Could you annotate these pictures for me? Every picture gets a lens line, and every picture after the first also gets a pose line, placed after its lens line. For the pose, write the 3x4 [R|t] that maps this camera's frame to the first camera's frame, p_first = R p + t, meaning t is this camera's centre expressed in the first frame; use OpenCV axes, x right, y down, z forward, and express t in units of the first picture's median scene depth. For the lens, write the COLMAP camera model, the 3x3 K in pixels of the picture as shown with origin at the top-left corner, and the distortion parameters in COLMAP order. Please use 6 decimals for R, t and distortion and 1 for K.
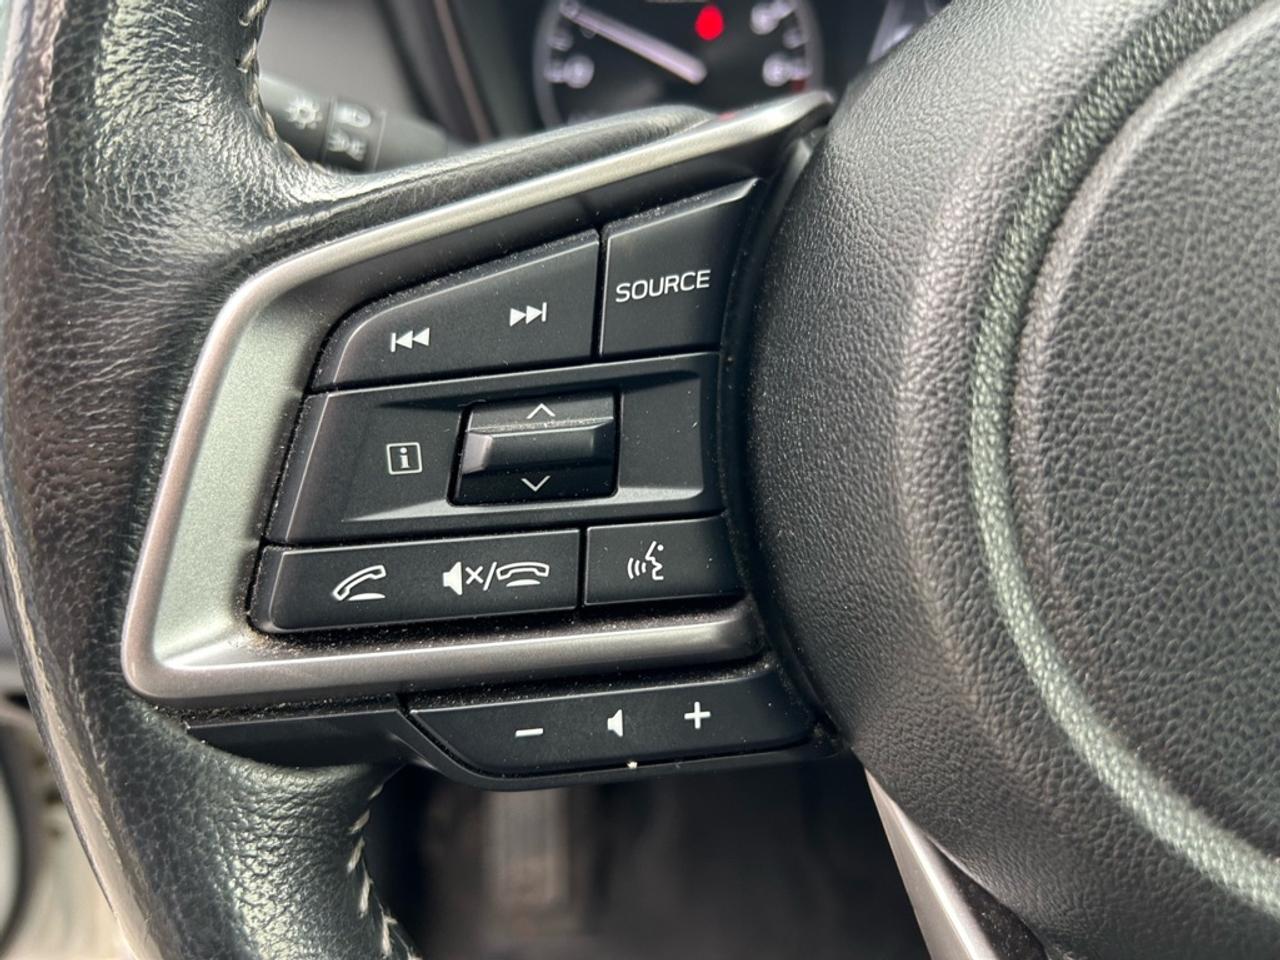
lens RADIAL K [[977.2, 0, 635.3], [0, 977.2, 458.0], [0, 0, 1]] dist [0.065478, -0.090846]
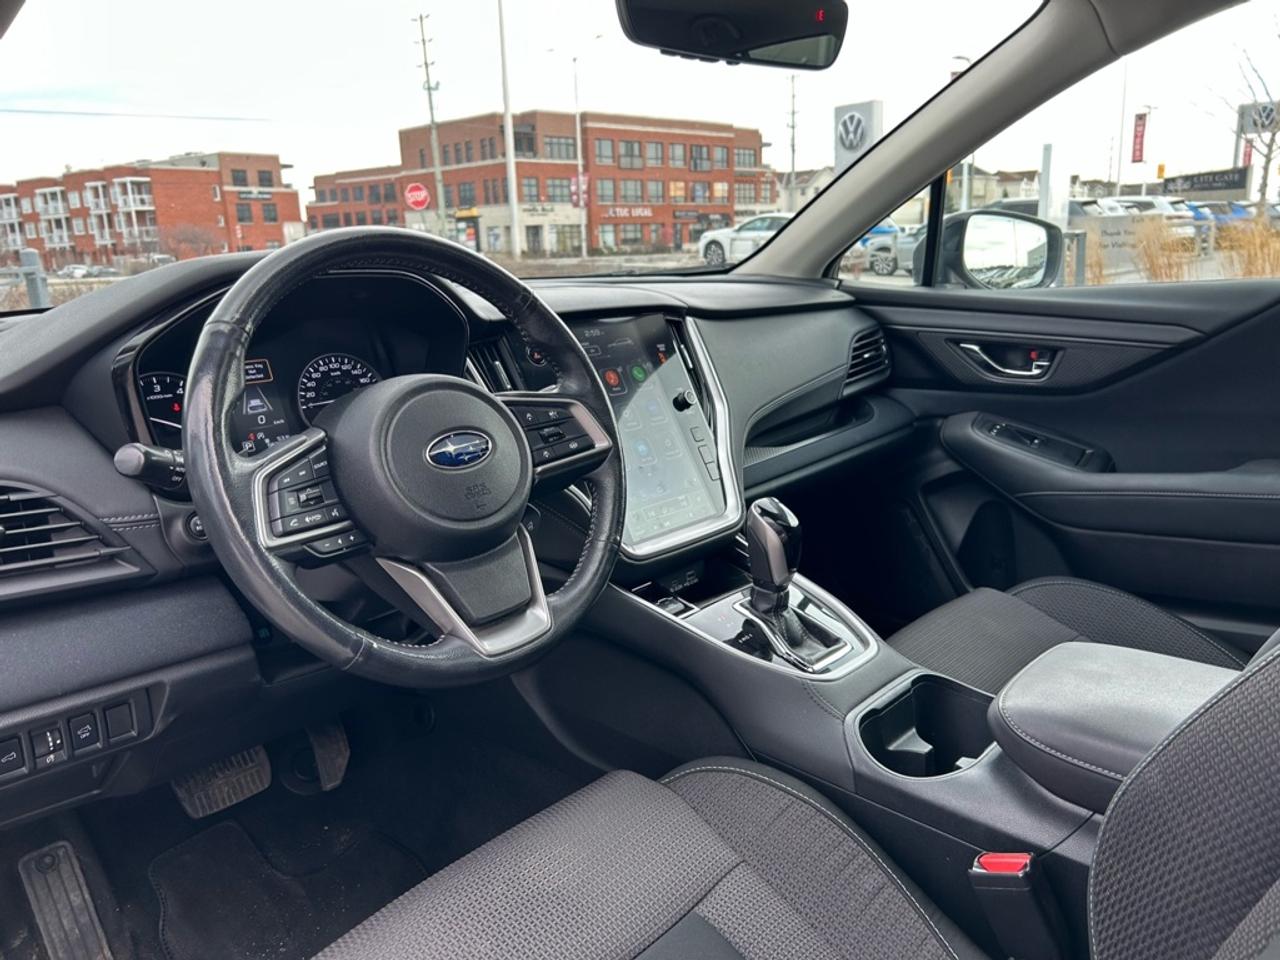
lens RADIAL K [[977.2, 0, 635.3], [0, 977.2, 458.0], [0, 0, 1]] dist [0.065478, -0.090846]
pose [[0.672517, -0.173403, 0.719480, -2.789623], [0.363426, 0.924254, -0.116948, 1.091684], [-0.644703, 0.340128, 0.684596, -3.977846]]
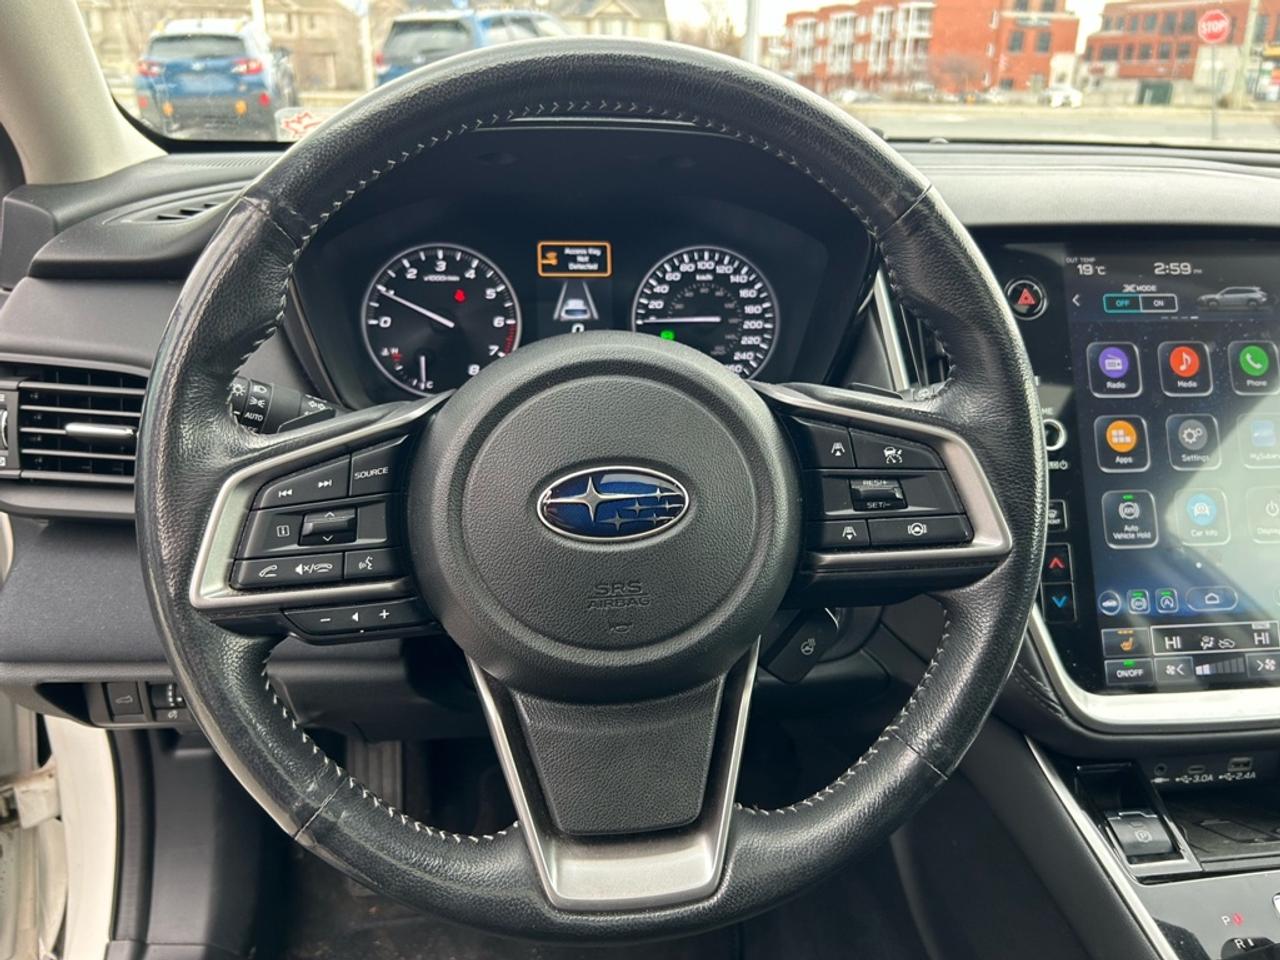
lens RADIAL K [[977.2, 0, 635.3], [0, 977.2, 458.0], [0, 0, 1]] dist [0.065478, -0.090846]
pose [[0.992192, -0.018326, 0.123366, 0.482342], [0.031613, 0.993796, -0.106627, 0.136050], [-0.120647, 0.109694, 0.986616, -2.196669]]
